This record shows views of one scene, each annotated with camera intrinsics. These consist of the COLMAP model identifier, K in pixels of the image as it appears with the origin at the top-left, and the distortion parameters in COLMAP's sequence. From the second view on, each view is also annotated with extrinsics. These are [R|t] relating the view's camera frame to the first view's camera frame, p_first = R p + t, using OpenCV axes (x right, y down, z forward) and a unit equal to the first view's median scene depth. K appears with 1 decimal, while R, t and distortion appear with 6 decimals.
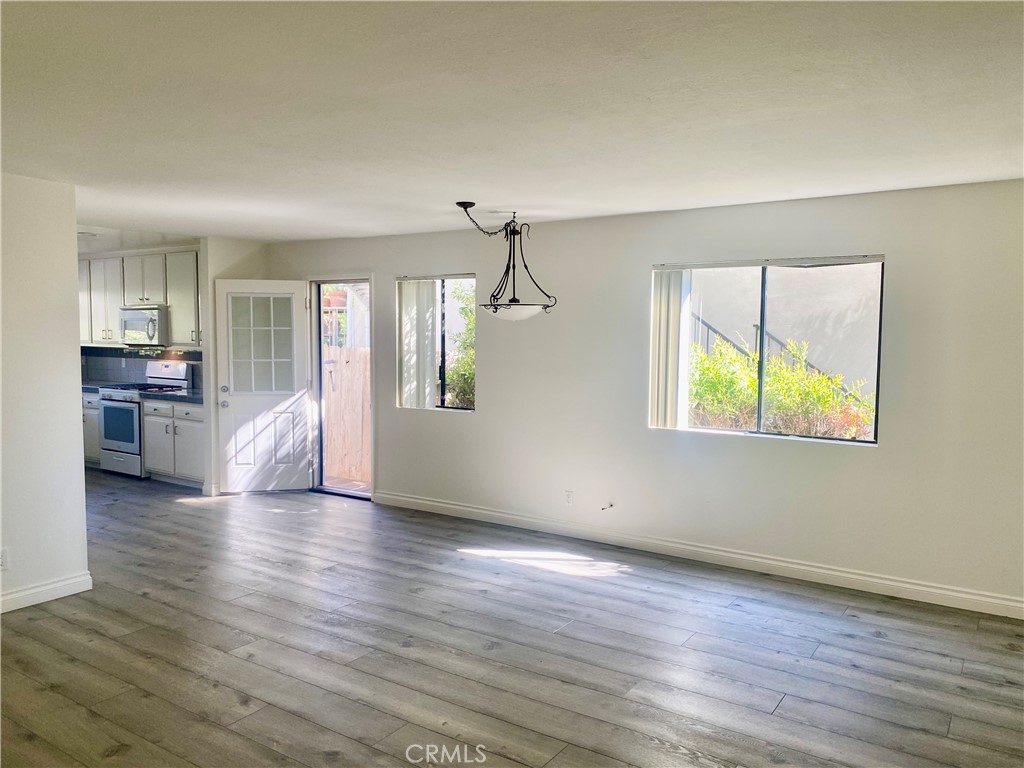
lens RADIAL K [[779.8, 0, 495.6], [0, 779.8, 388.1], [0, 0, 1]] dist [-0.003682, -0.000153]
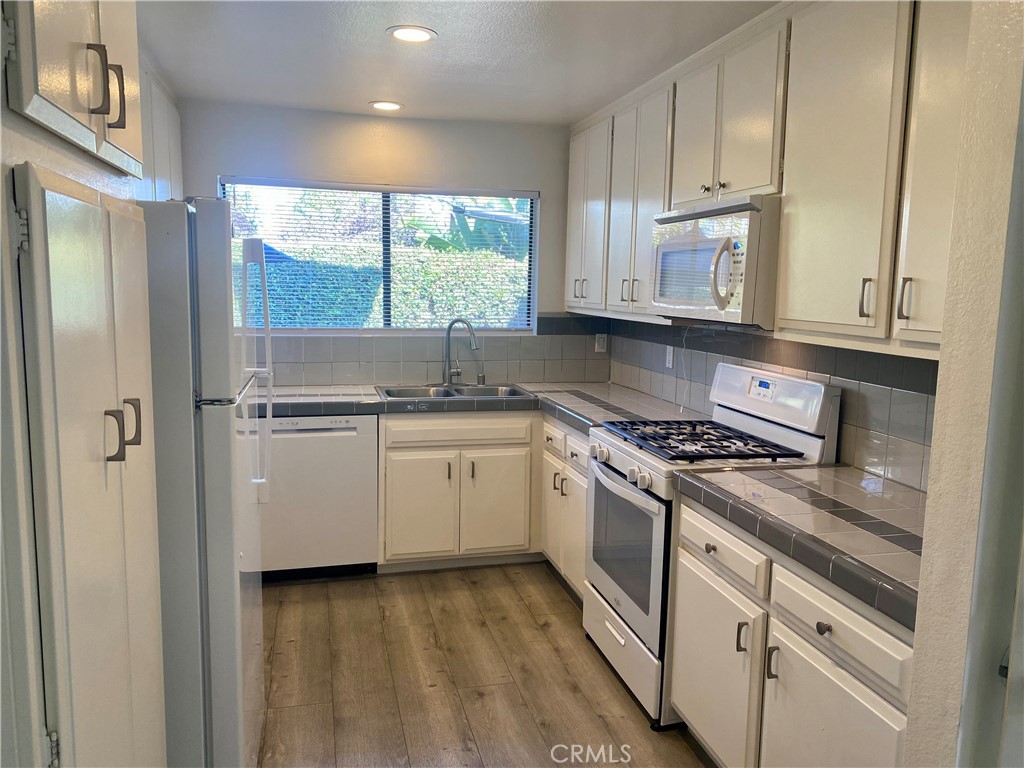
lens RADIAL K [[771.3, 0, 512.0], [0, 771.3, 384.0], [0, 0, 1]] dist [0.080402, 0.000186]
pose [[0.743108, 0.092717, -0.662717, -0.314624], [-0.061660, 0.995629, 0.070153, -0.051953], [0.666325, -0.011268, 0.745577, 0.760388]]
